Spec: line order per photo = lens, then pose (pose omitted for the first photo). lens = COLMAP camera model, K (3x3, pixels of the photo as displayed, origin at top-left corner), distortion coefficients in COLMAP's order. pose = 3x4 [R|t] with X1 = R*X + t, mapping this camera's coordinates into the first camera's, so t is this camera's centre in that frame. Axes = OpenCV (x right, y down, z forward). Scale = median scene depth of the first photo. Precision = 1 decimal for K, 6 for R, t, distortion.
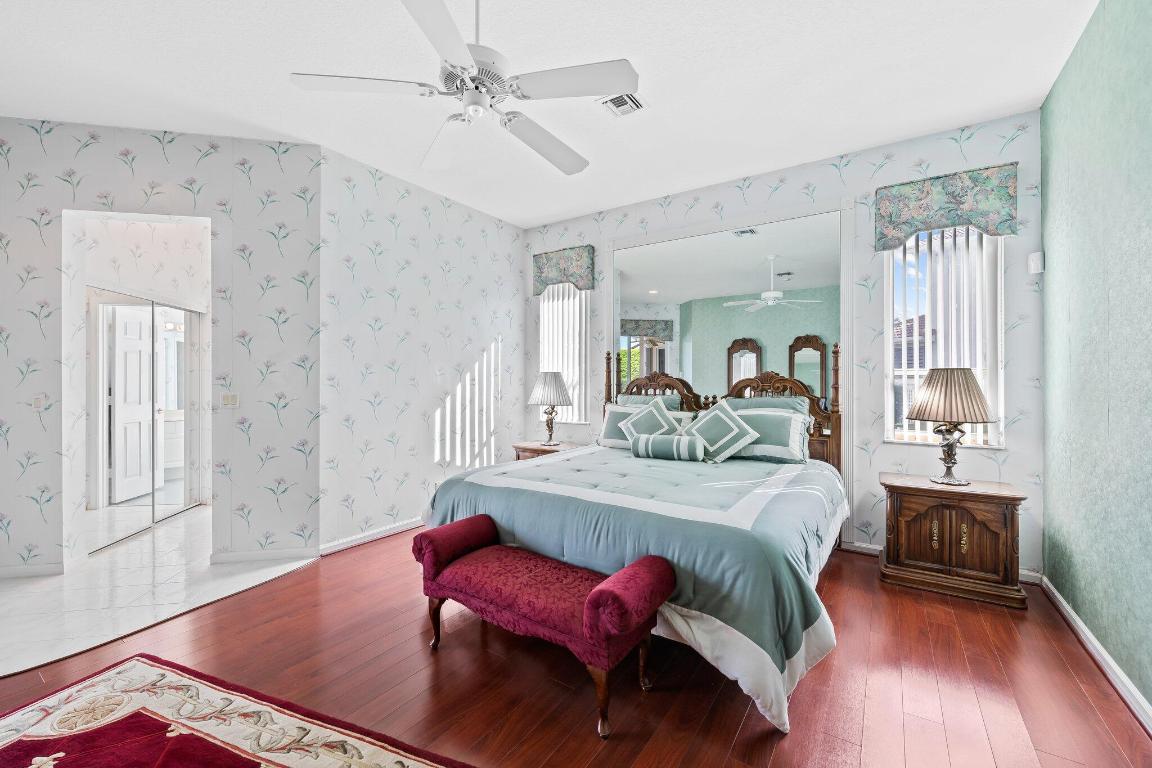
lens RADIAL K [[529.0, 0, 574.3], [0, 529.0, 378.5], [0, 0, 1]] dist [0.127607, -0.000053]
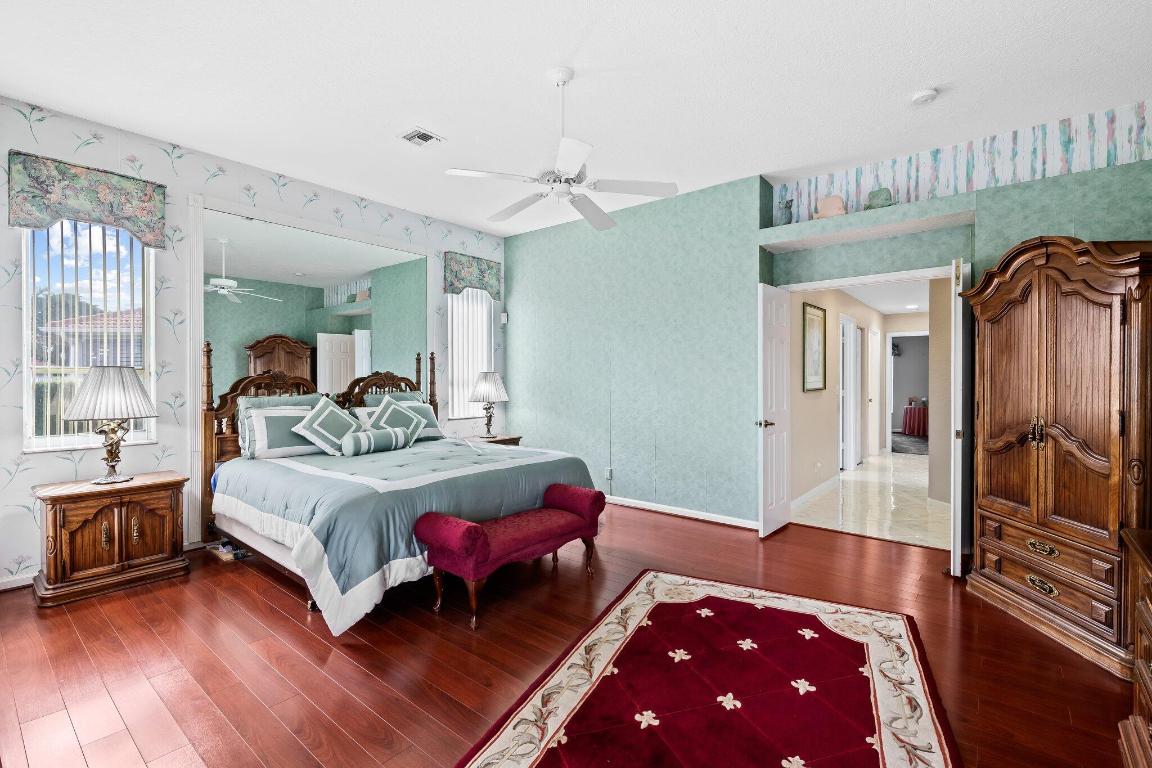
lens RADIAL K [[520.2, 0, 576.0], [0, 520.2, 384.0], [0, 0, 1]] dist [-0.035153, -0.000107]
pose [[0.148550, -0.013512, 0.988813, -0.121548], [0.000231, 0.999907, 0.013629, -0.000190], [-0.988905, -0.001797, 0.148539, 0.068591]]
